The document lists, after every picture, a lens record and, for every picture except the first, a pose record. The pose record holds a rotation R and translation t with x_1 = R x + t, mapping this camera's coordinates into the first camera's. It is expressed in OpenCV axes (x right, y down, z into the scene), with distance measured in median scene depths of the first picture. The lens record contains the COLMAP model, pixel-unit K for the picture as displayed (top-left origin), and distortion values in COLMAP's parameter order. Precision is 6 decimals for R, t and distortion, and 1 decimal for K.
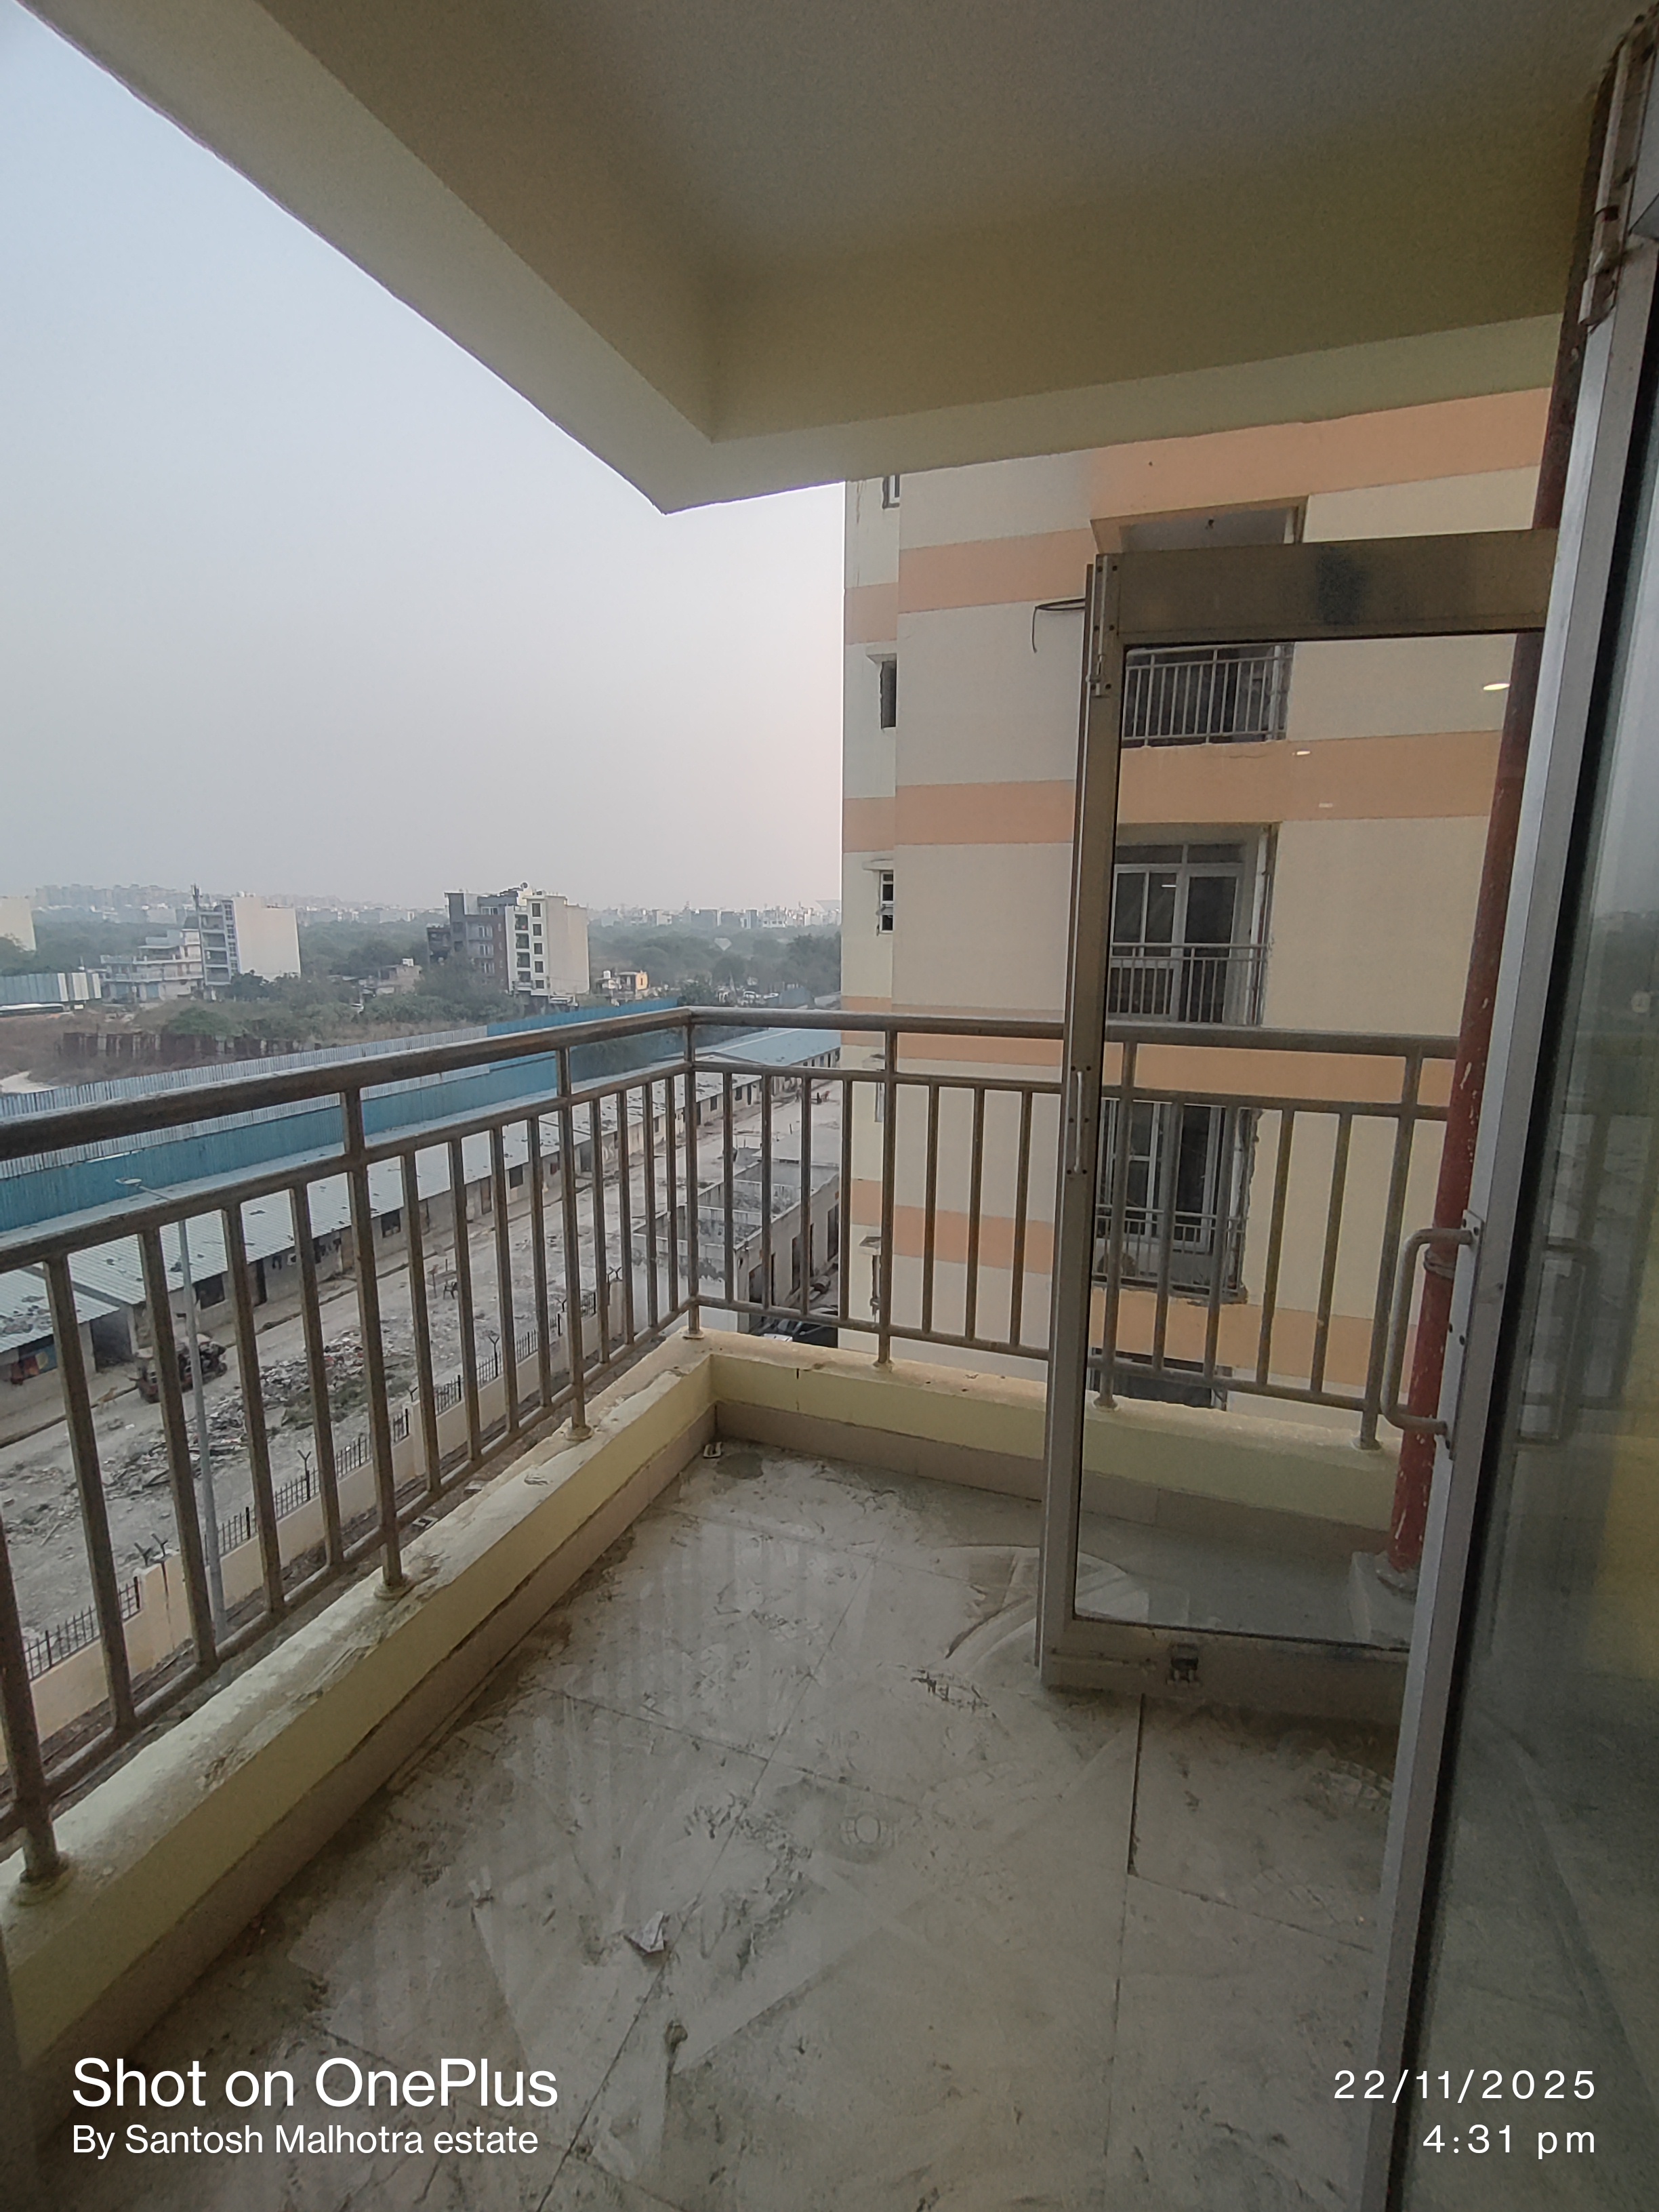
lens RADIAL K [[999.5, 0, 830.6], [0, 999.5, 1115.0], [0, 0, 1]] dist [0.001477, 0.000004]
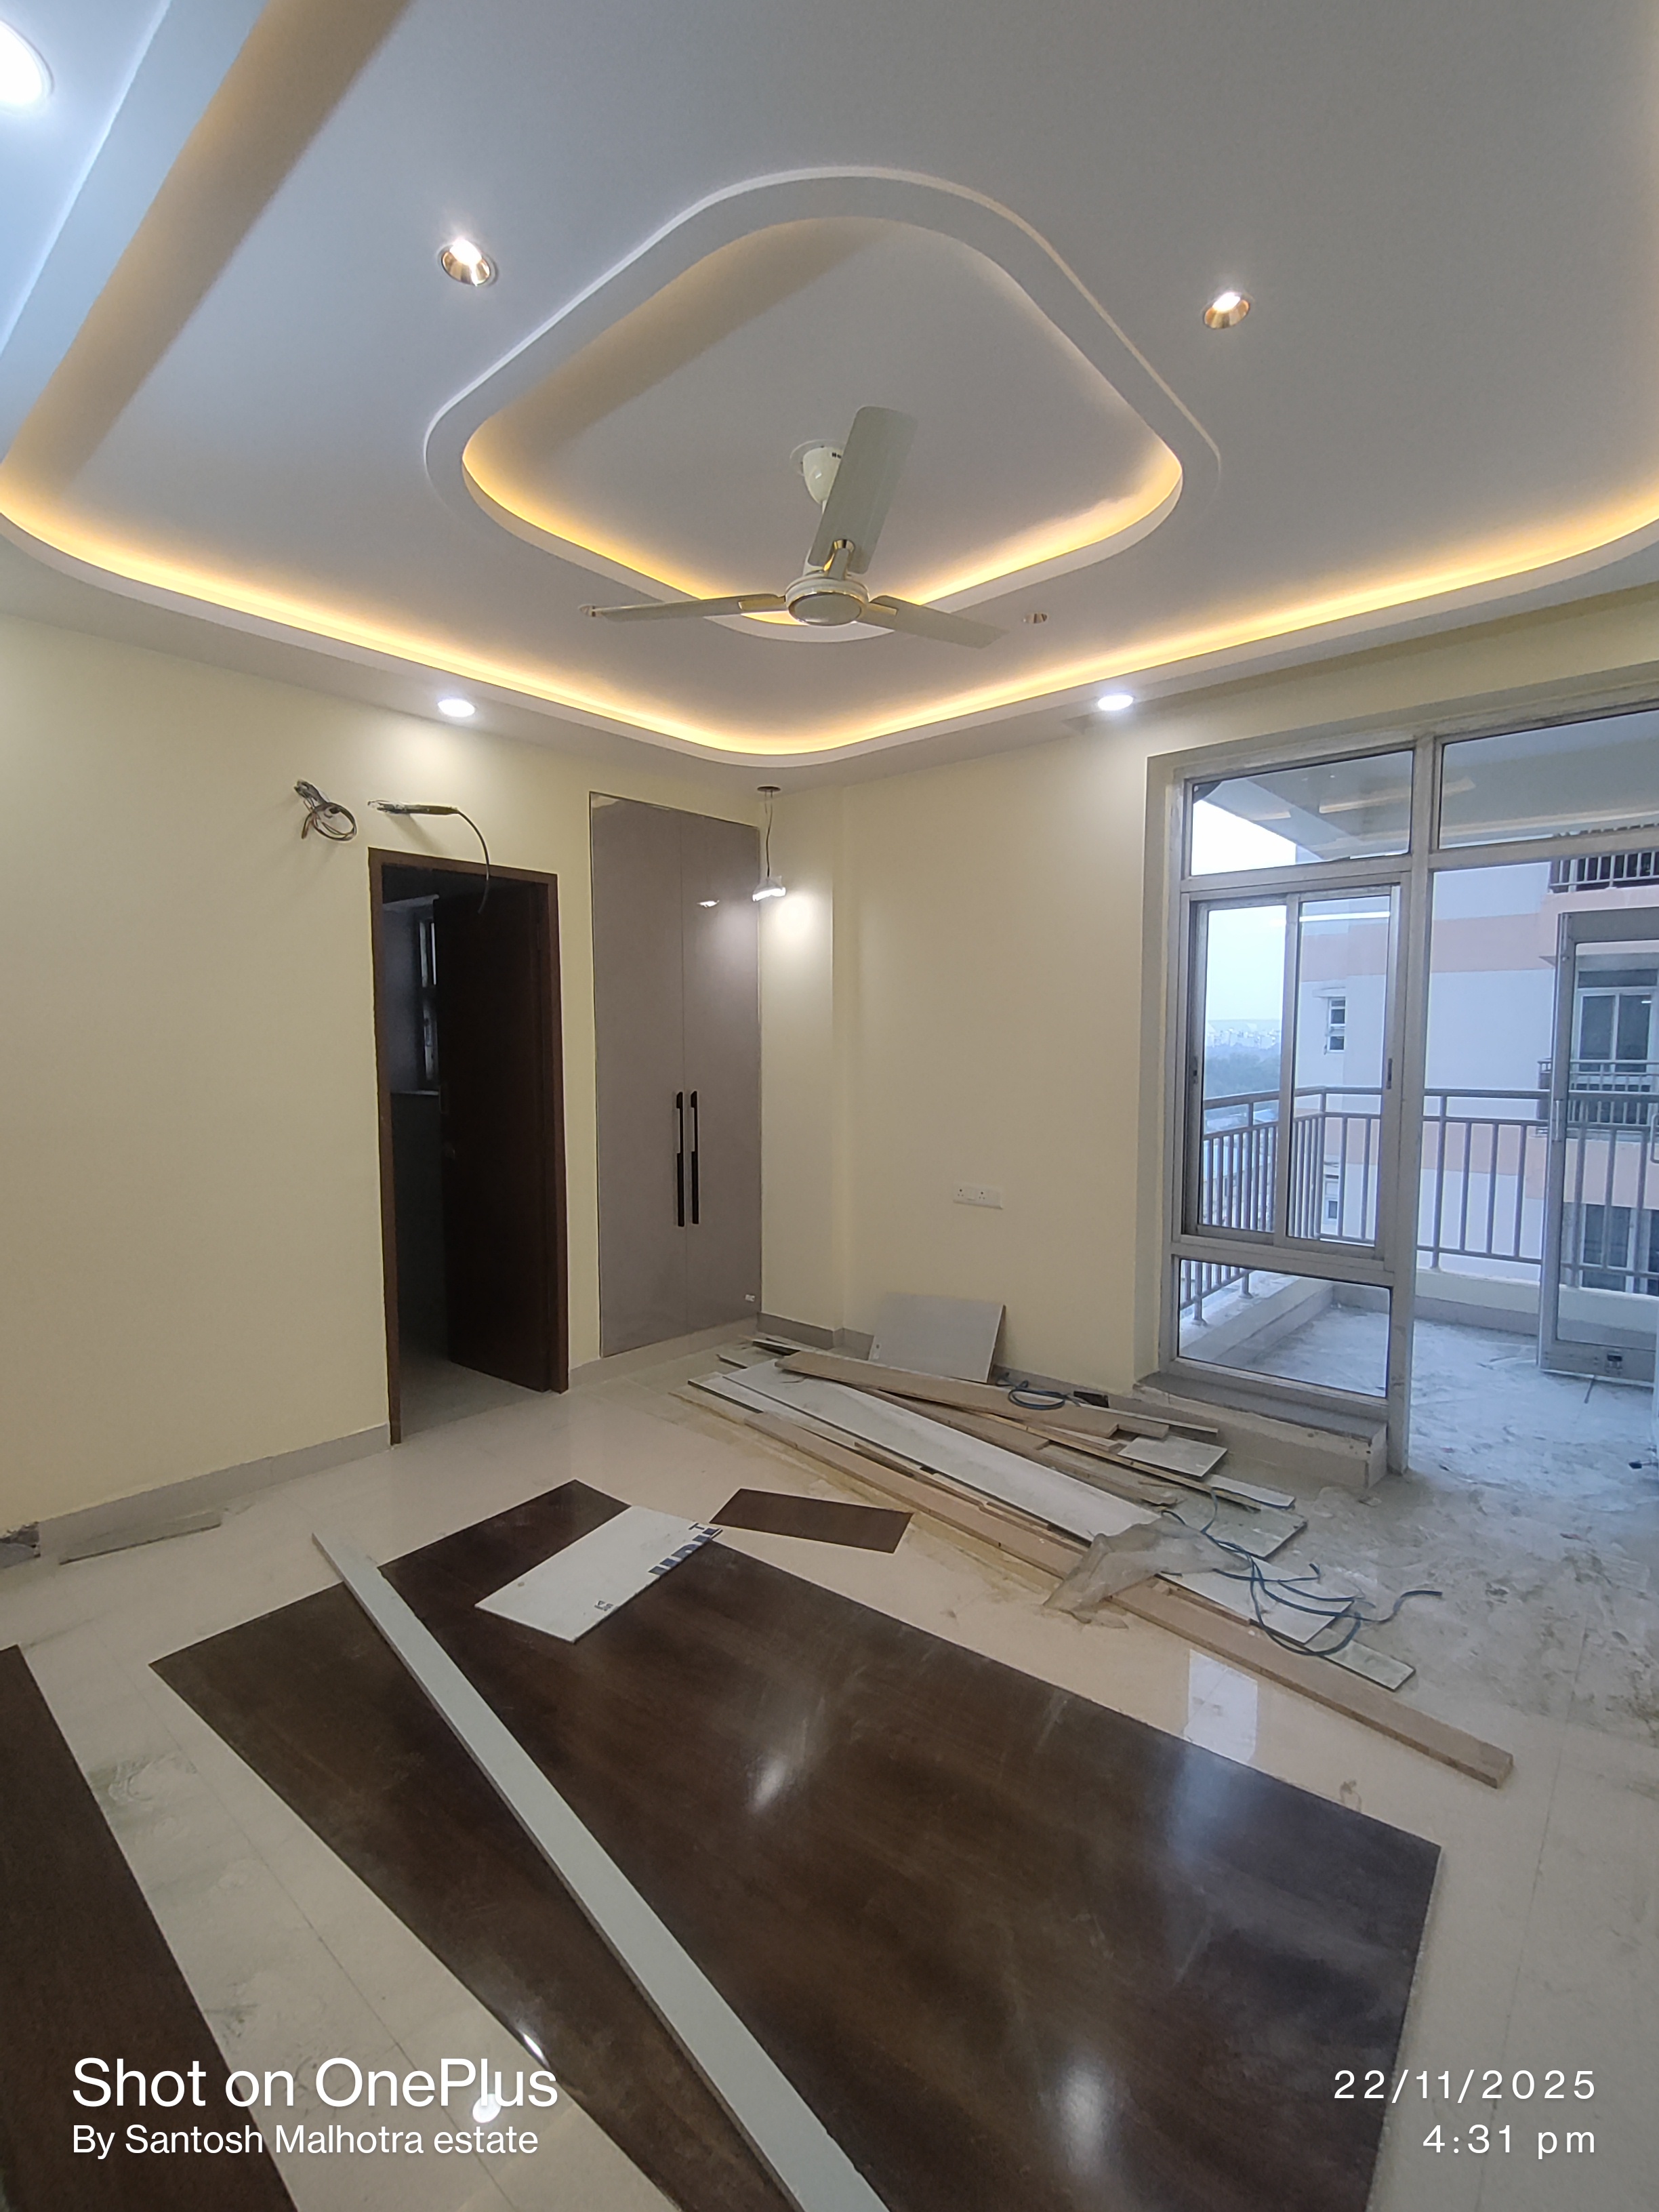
lens RADIAL K [[999.5, 0, 821.5], [0, 999.5, 1102.3], [0, 0, 1]] dist [0.001477, 0.000004]
pose [[0.928519, 0.017009, -0.370896, -0.358716], [-0.065192, 0.990900, -0.117762, 0.248671], [0.365518, 0.133523, 0.921178, -1.346010]]
